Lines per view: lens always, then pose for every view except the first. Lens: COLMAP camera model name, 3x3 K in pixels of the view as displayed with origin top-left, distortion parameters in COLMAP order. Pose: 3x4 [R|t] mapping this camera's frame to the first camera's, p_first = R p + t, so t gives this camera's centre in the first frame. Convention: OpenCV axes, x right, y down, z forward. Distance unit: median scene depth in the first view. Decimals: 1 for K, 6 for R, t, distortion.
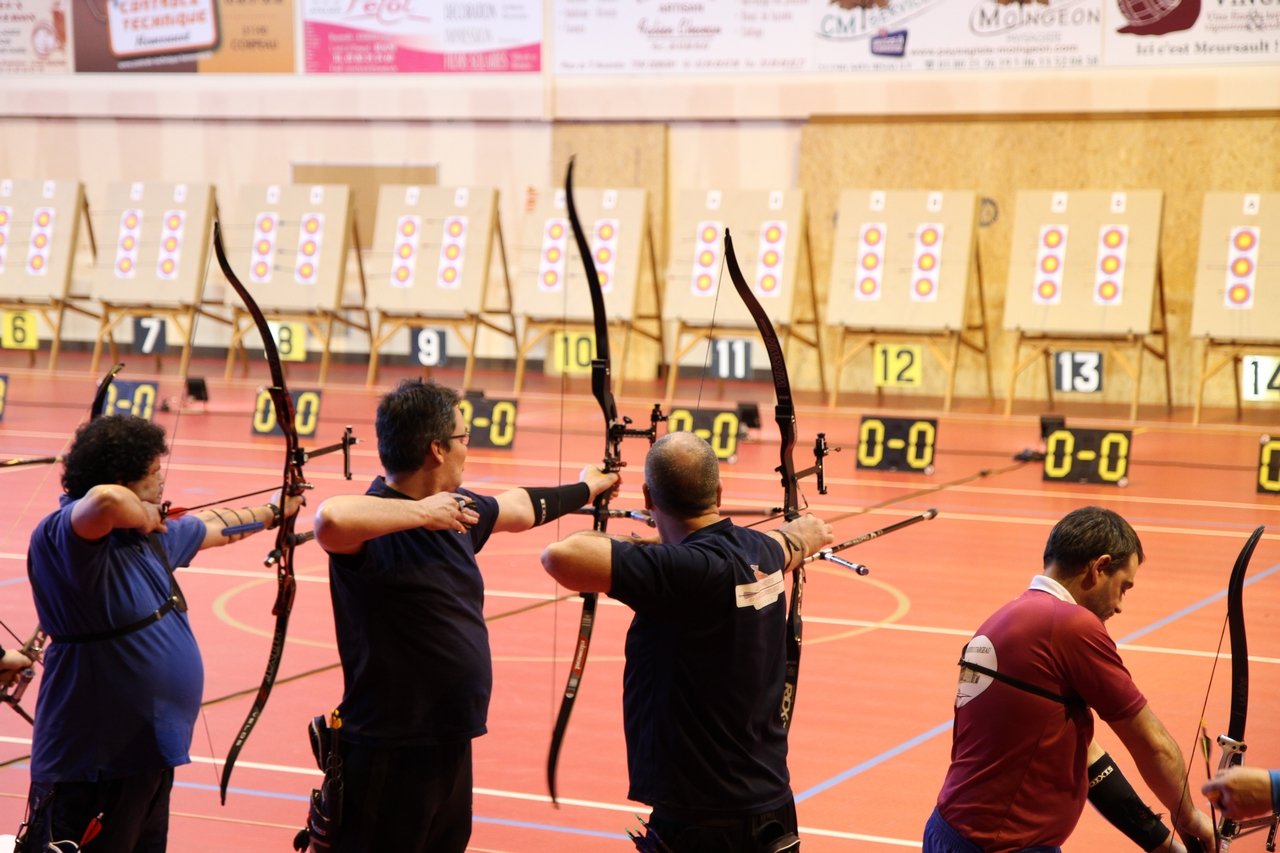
lens RADIAL K [[2941.5, 0, 640.0], [0, 2941.5, 426.5], [0, 0, 1]] dist [0.338443, 0.133451]
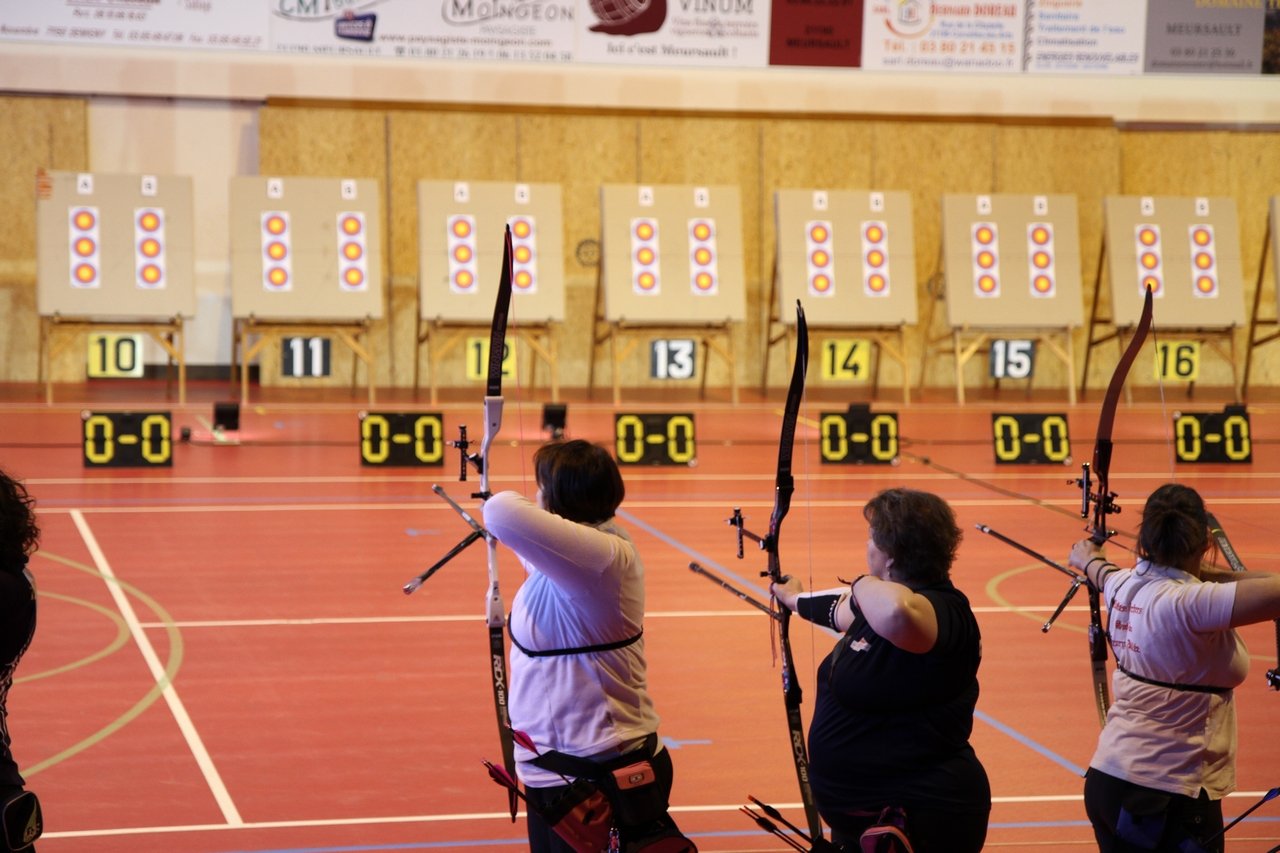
lens RADIAL K [[2941.5, 0, 640.0], [0, 2941.5, 426.5], [0, 0, 1]] dist [0.338443, 0.133451]
pose [[0.749297, -0.051354, 0.660240, -0.519527], [0.039866, 0.998678, 0.032435, -0.027486], [-0.661033, 0.002018, 0.750354, 0.218819]]
